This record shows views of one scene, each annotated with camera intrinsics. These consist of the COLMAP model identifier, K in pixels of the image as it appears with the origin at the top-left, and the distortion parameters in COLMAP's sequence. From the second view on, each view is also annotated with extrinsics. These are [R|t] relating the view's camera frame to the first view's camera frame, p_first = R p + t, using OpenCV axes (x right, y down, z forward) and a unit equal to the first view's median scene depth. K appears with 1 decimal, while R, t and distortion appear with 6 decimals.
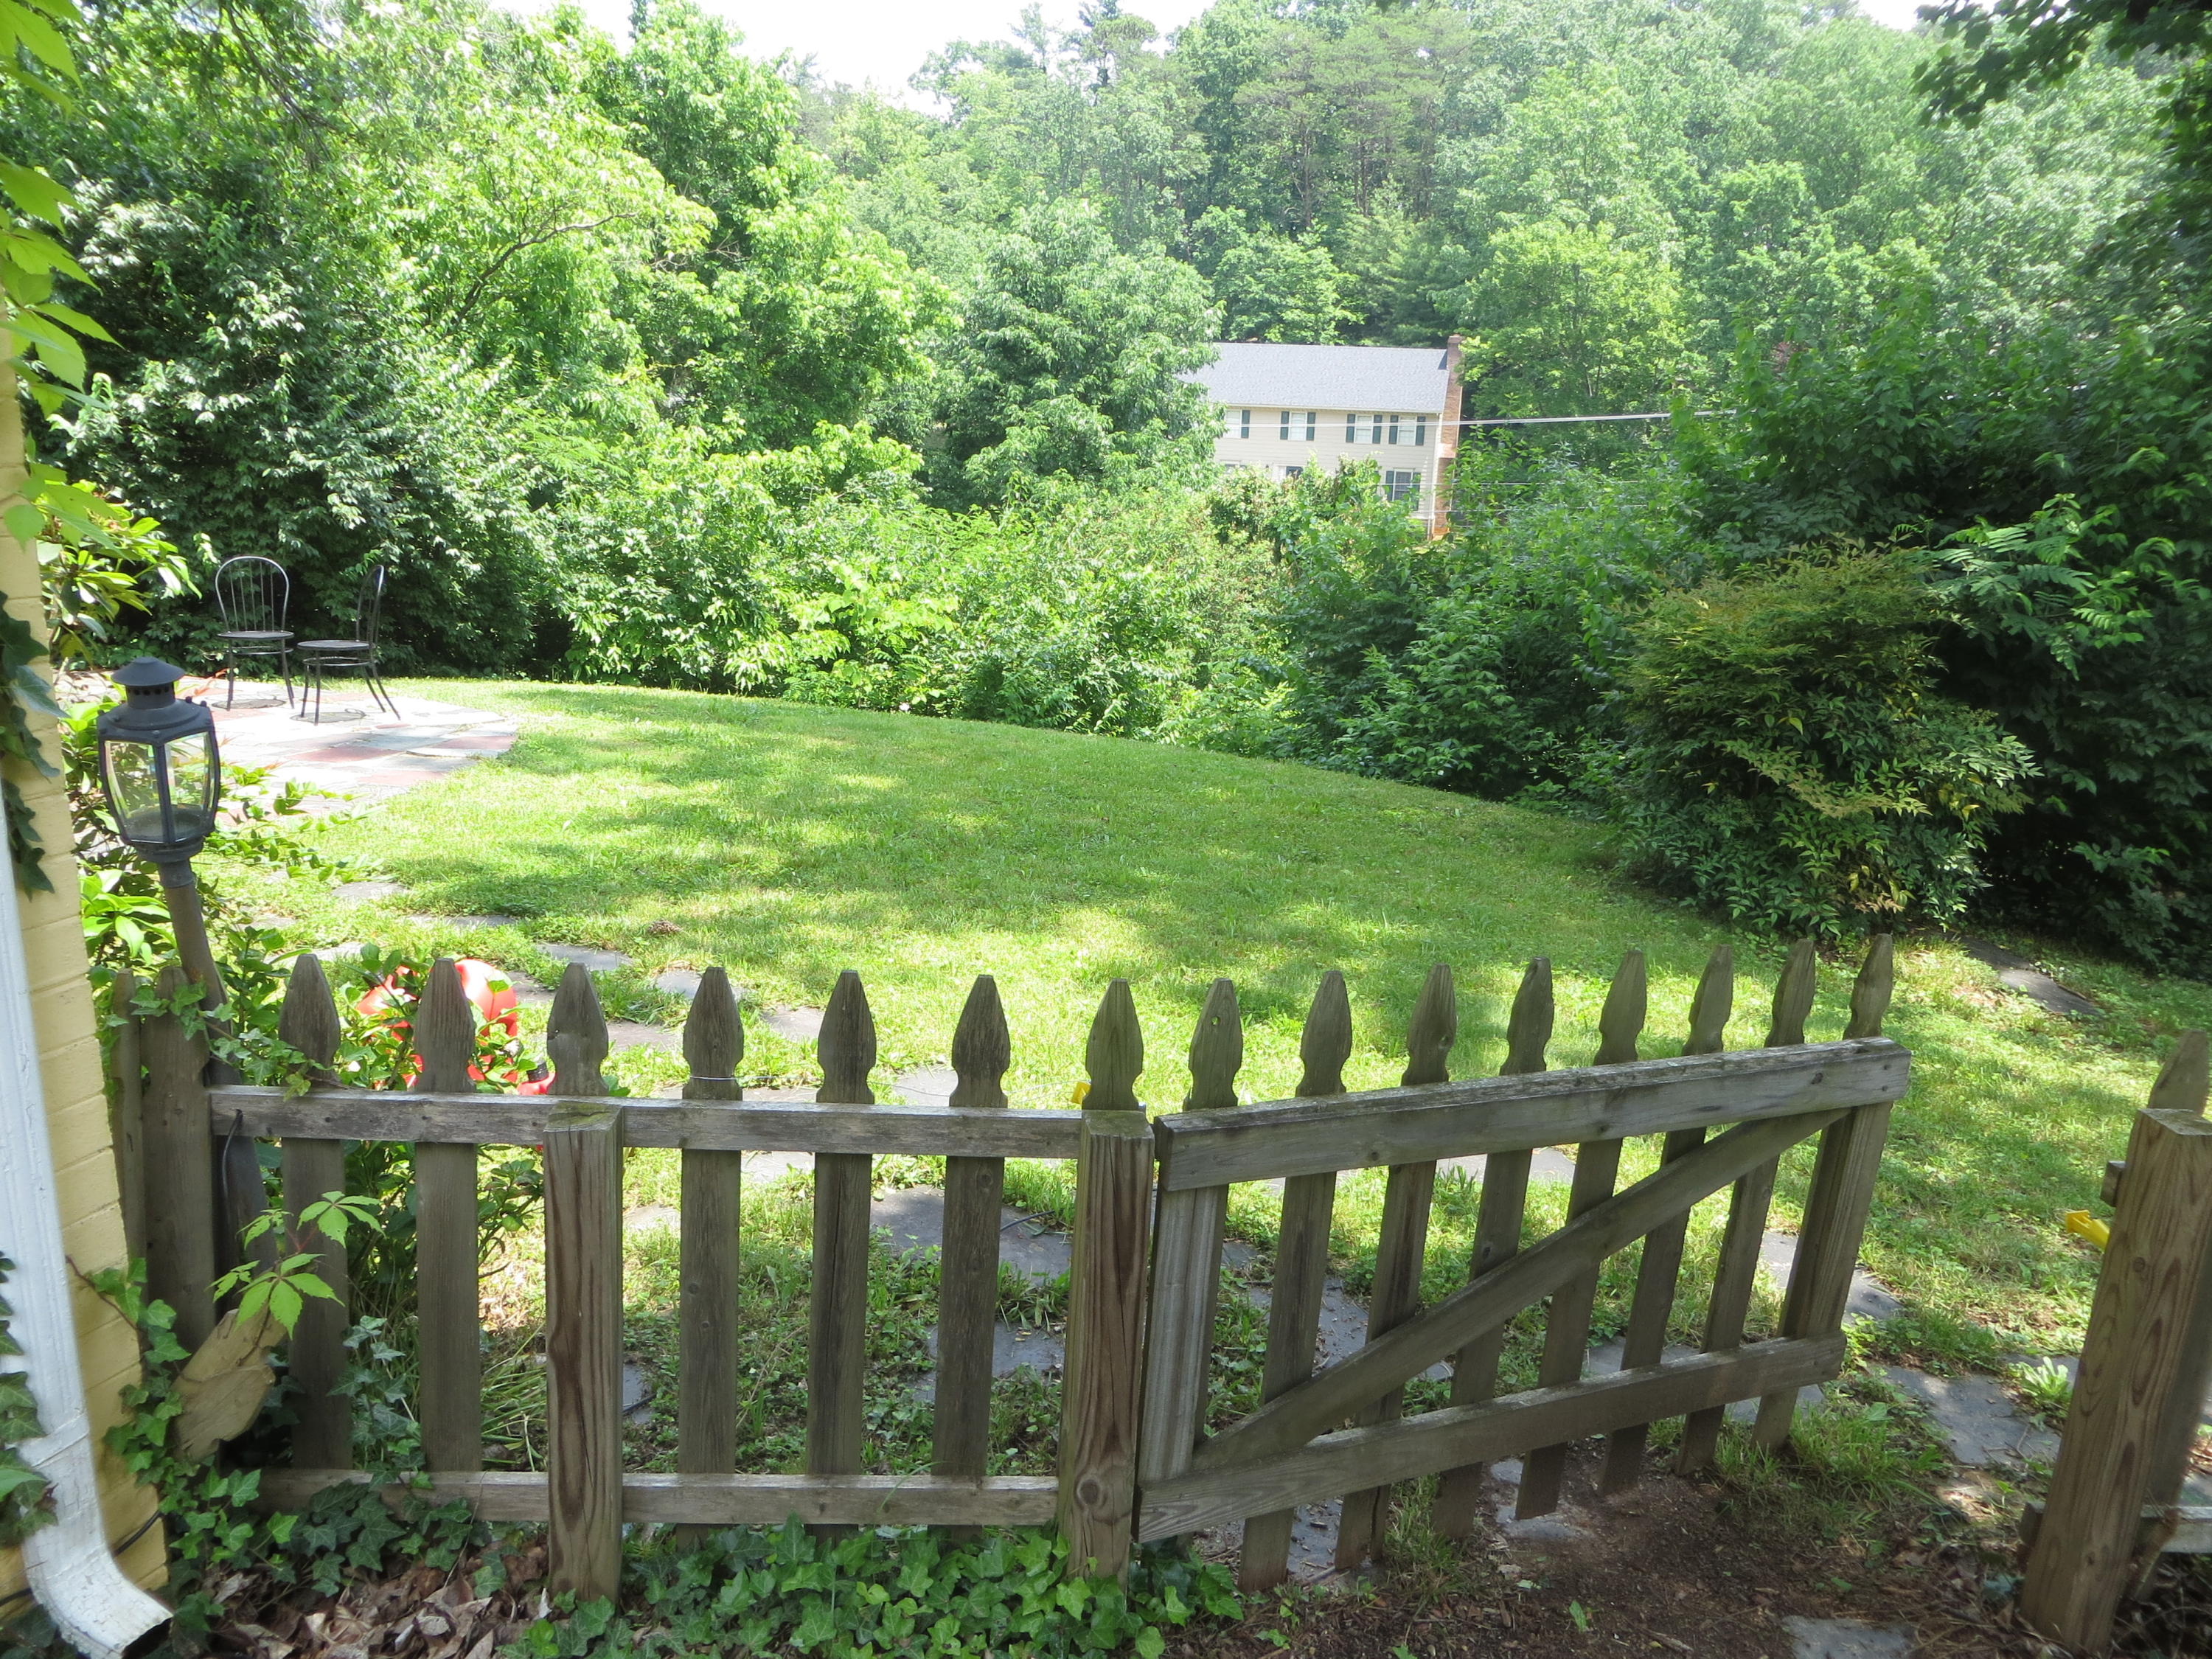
lens RADIAL K [[1698.6, 0, 1106.0], [0, 1698.6, 829.5], [0, 0, 1]] dist [0.063141, -0.001496]
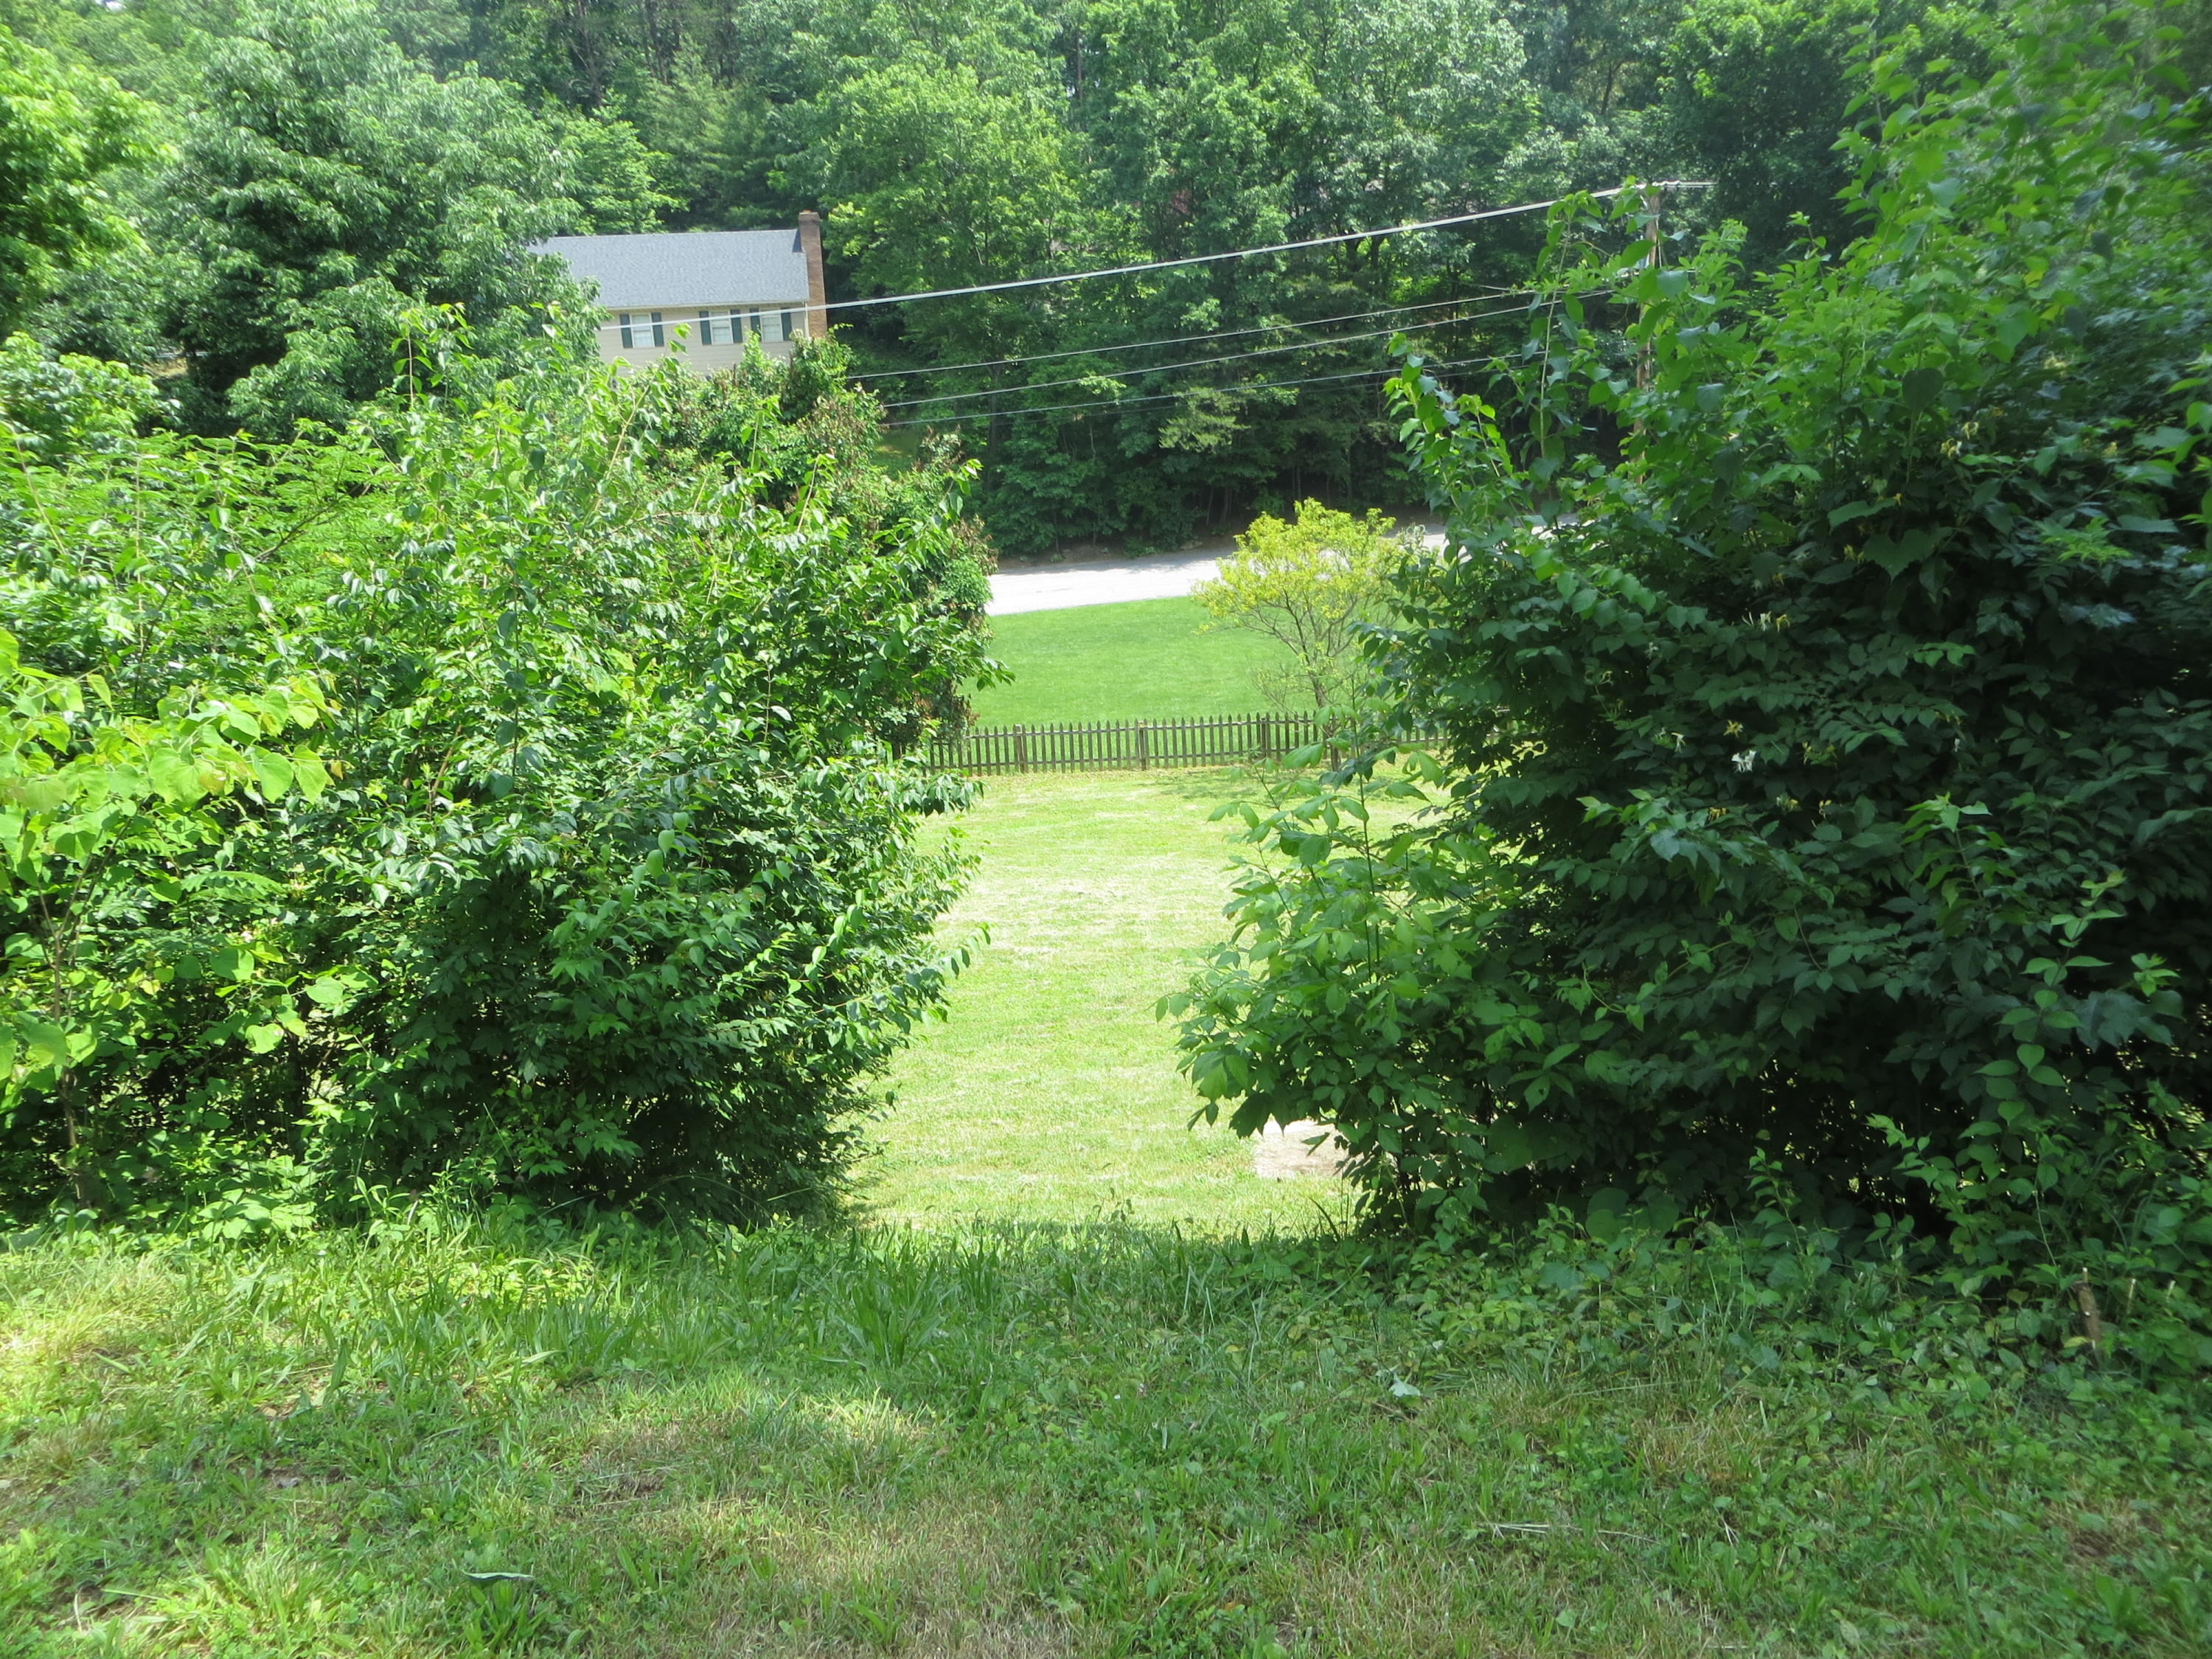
lens RADIAL K [[1870.7, 0, 1106.0], [0, 1870.7, 814.0], [0, 0, 1]] dist [0.059771, -0.003127]
pose [[0.935223, -0.168832, 0.311213, -0.018577], [0.161750, 0.985633, 0.048627, -0.031174], [-0.314951, 0.004862, 0.949095, 0.173722]]
